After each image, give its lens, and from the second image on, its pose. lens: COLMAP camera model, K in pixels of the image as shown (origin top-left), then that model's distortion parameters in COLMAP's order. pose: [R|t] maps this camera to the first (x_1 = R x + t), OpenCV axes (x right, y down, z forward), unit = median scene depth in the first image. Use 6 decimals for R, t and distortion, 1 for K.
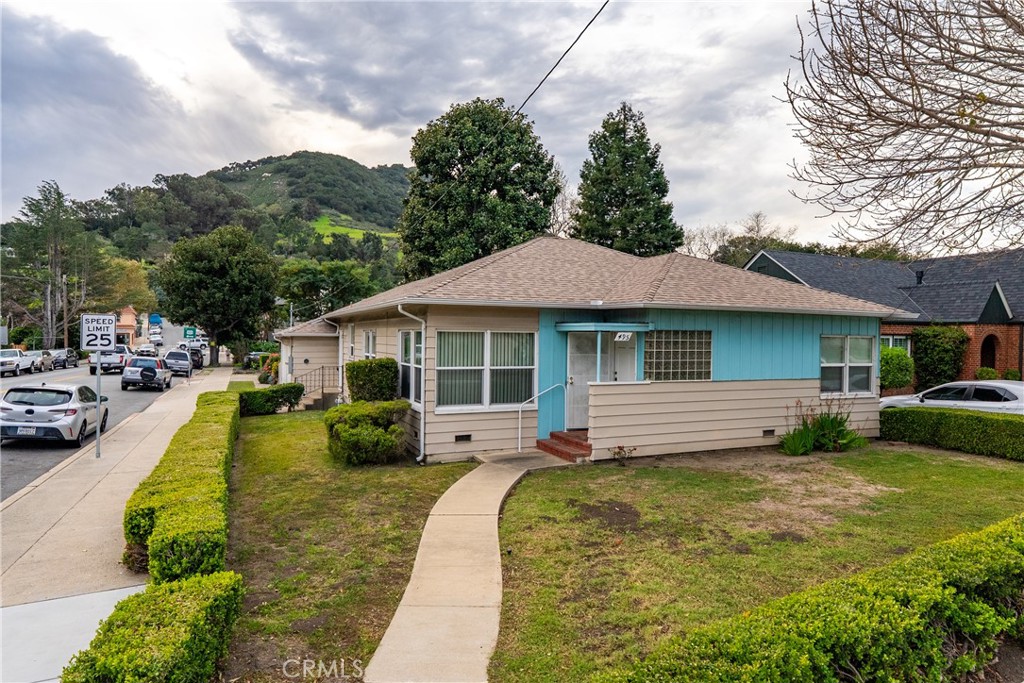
lens RADIAL K [[612.3, 0, 515.0], [0, 612.3, 337.0], [0, 0, 1]] dist [-0.005193, 0.002826]
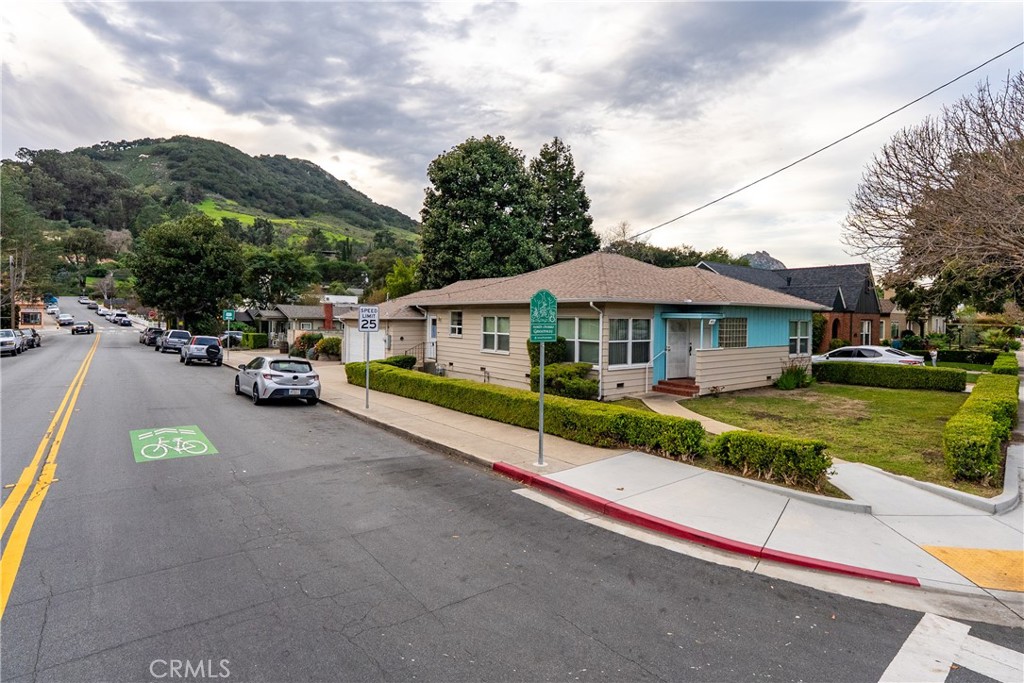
lens RADIAL K [[529.3, 0, 523.4], [0, 529.3, 319.5], [0, 0, 1]] dist [-0.007809, 0.003010]
pose [[0.968208, 0.000333, 0.250148, -0.271825], [-0.001908, 0.999980, 0.006056, -0.005750], [-0.250141, -0.006341, 0.968189, -0.110155]]
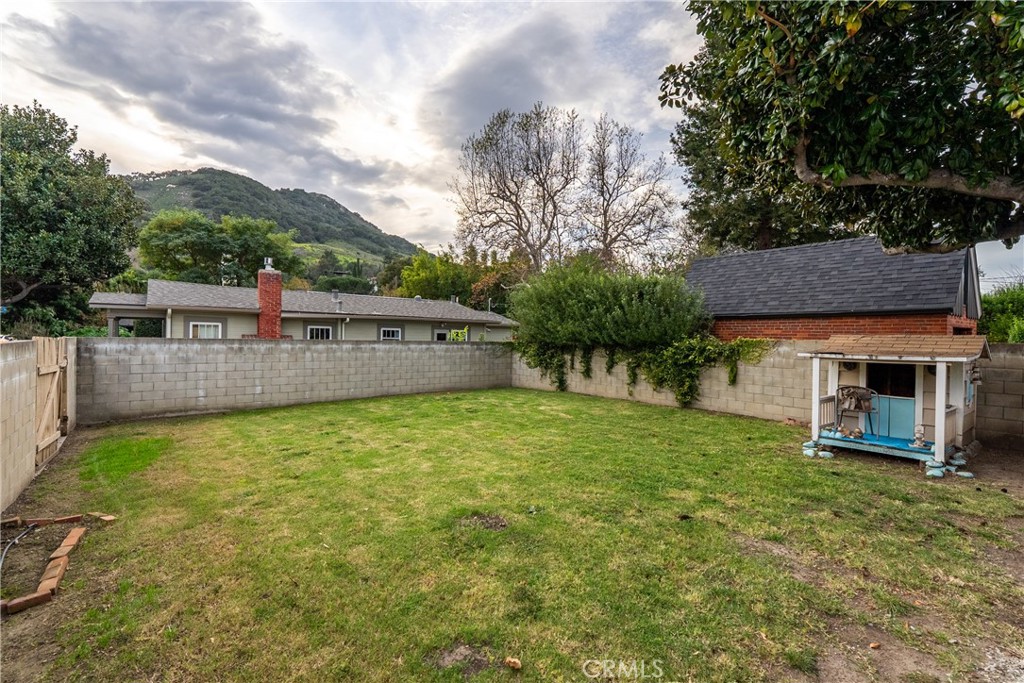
lens RADIAL K [[458.0, 0, 510.7], [0, 458.0, 335.8], [0, 0, 1]] dist [-0.006521, 0.001609]
pose [[0.969065, 0.003513, 0.246781, -0.302524], [-0.003580, 0.999994, -0.000178, 0.028315], [-0.246780, -0.000711, 0.969071, 0.999450]]
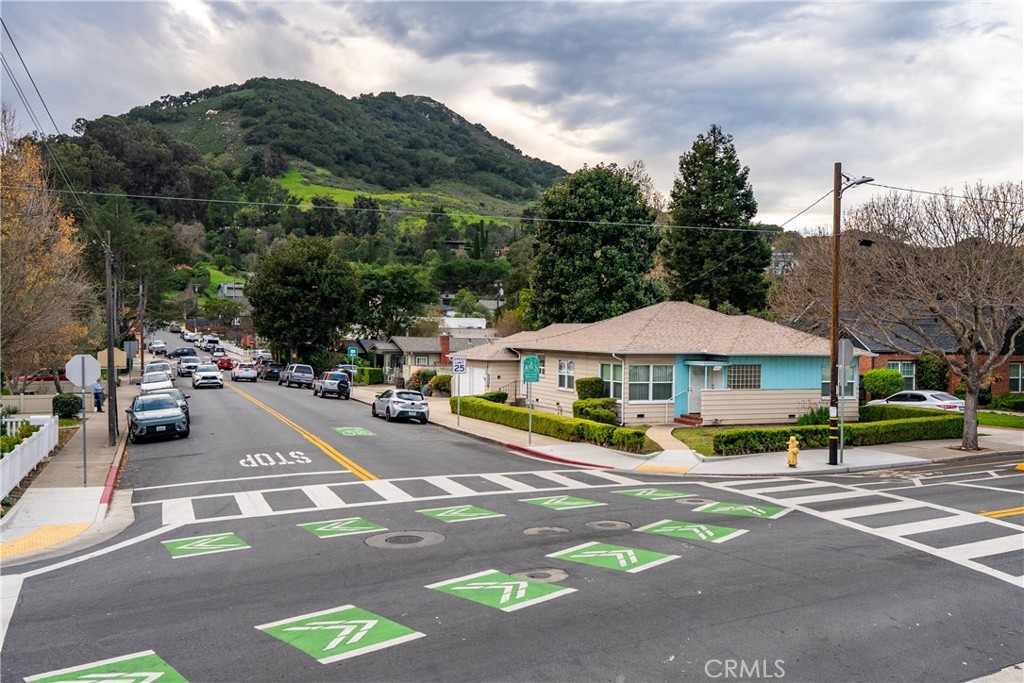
lens RADIAL K [[897.1, 0, 511.7], [0, 897.1, 339.1], [0, 0, 1]] dist [0.005179, -0.005722]
pose [[0.999205, 0.002086, -0.039815, -0.163571], [-0.001904, 0.999987, 0.004626, -0.045361], [0.039825, -0.004547, 0.999196, -0.848492]]
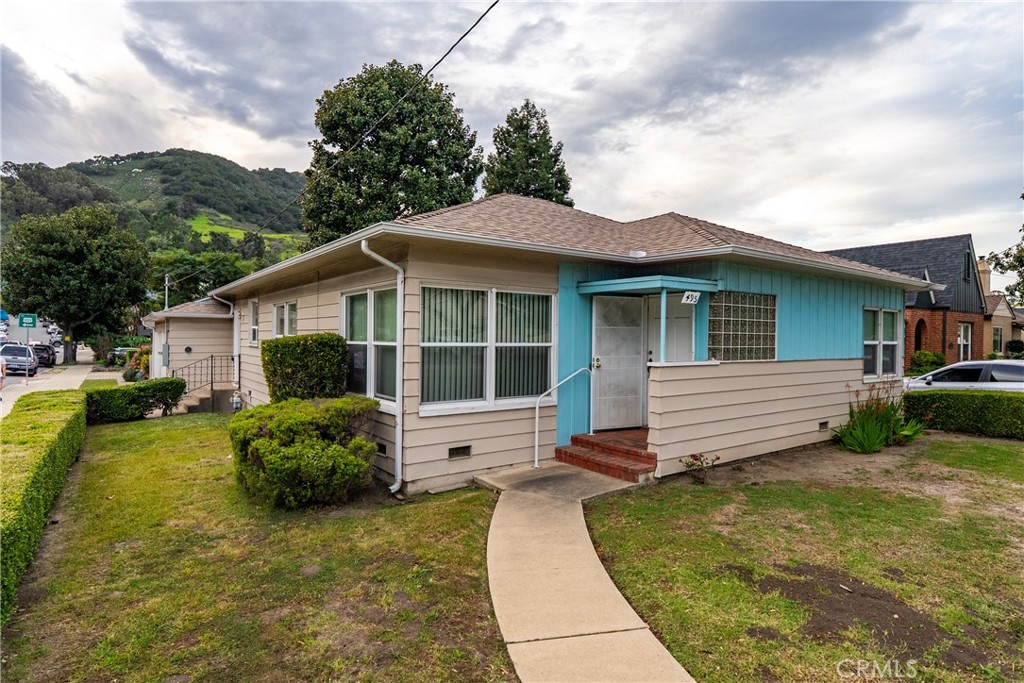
lens RADIAL K [[555.2, 0, 512.5], [0, 555.2, 337.2], [0, 0, 1]] dist [-0.004414, 0.002303]
pose [[0.978319, -0.002414, 0.207092, -0.061180], [0.002109, 0.999996, 0.001692, 0.016924], [-0.207095, -0.001218, 0.978320, 0.164608]]
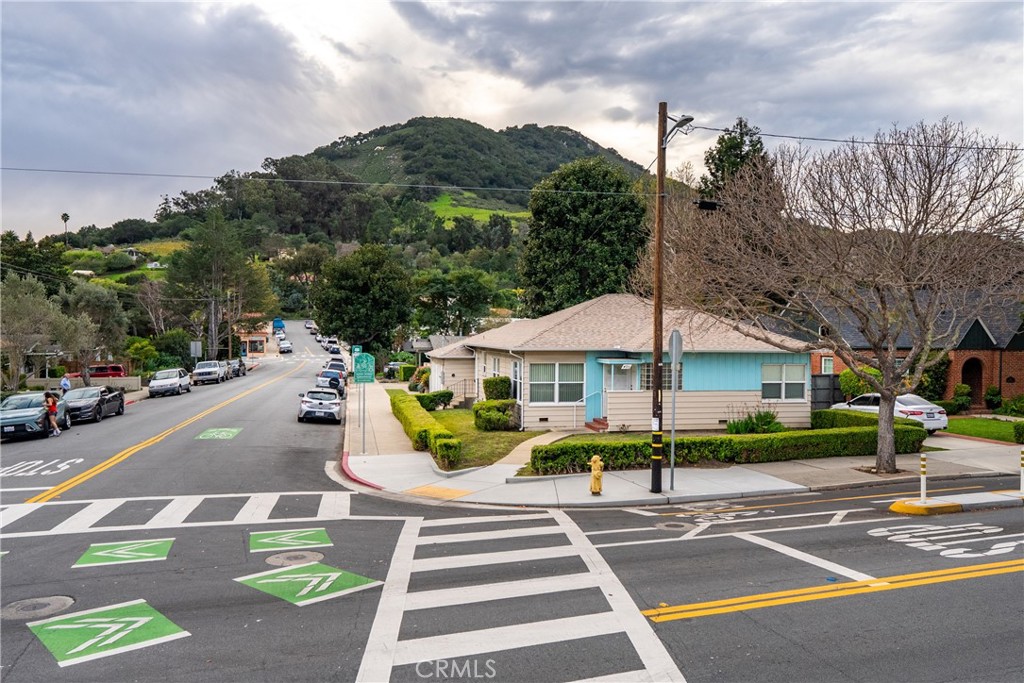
lens RADIAL K [[785.0, 0, 511.7], [0, 785.0, 335.1], [0, 0, 1]] dist [-0.005836, -0.003551]
pose [[0.976865, -0.004597, -0.213810, 0.136621], [0.004408, 0.999989, -0.001356, -0.037739], [0.213814, 0.000382, 0.976874, -0.562496]]
